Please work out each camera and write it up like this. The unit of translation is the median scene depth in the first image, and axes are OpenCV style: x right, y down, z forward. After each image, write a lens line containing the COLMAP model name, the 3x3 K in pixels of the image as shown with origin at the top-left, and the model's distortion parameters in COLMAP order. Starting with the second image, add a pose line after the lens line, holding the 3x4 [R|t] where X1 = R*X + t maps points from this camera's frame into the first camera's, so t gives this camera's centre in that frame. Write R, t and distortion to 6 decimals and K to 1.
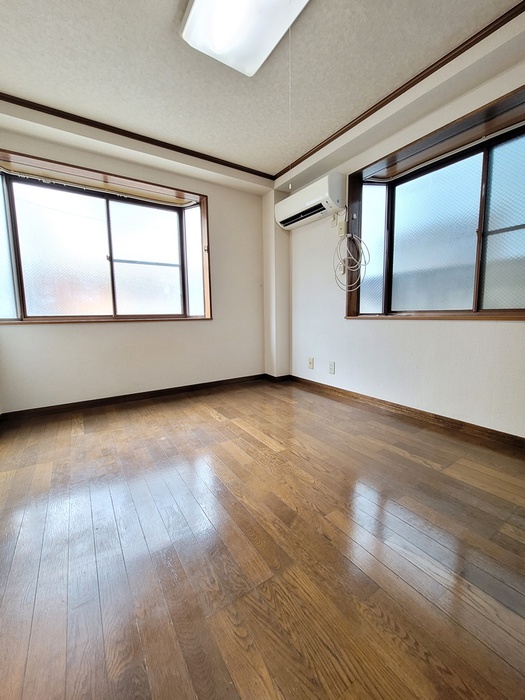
lens RADIAL K [[287.0, 0, 260.3], [0, 287.0, 347.4], [0, 0, 1]] dist [-0.003700, 0.000374]
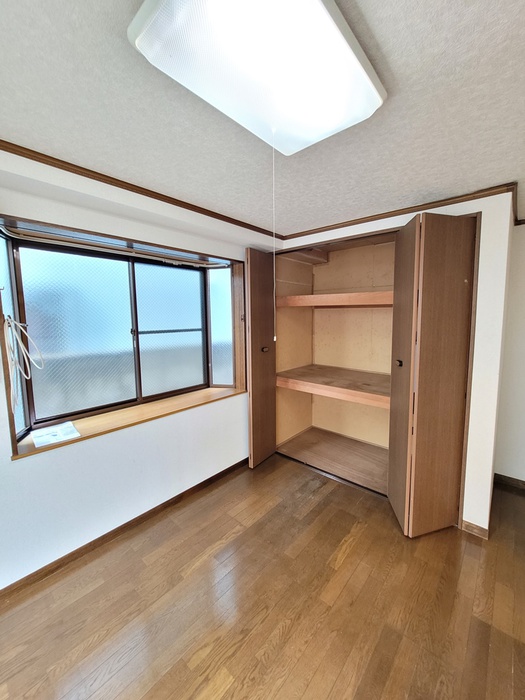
lens RADIAL K [[287.0, 0, 265.4], [0, 287.0, 346.2], [0, 0, 1]] dist [-0.003700, 0.000374]
pose [[-0.277593, -0.079560, 0.957399, -0.367098], [0.127068, 0.984769, 0.118678, -0.328751], [-0.952258, 0.154599, -0.263256, 0.645083]]
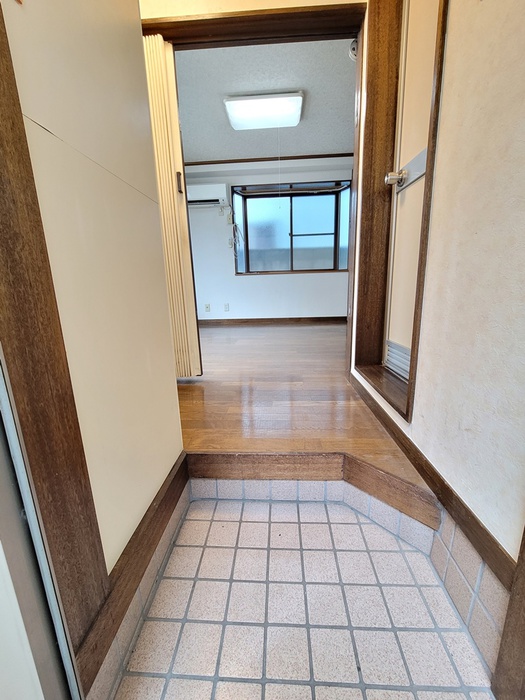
lens RADIAL K [[287.0, 0, 262.4], [0, 287.0, 347.3], [0, 0, 1]] dist [-0.003700, 0.000374]
pose [[0.587173, -0.181779, 0.788787, -1.010198], [0.116779, 0.983288, 0.139672, 0.097581], [-0.800994, 0.010102, 0.598588, -0.119154]]
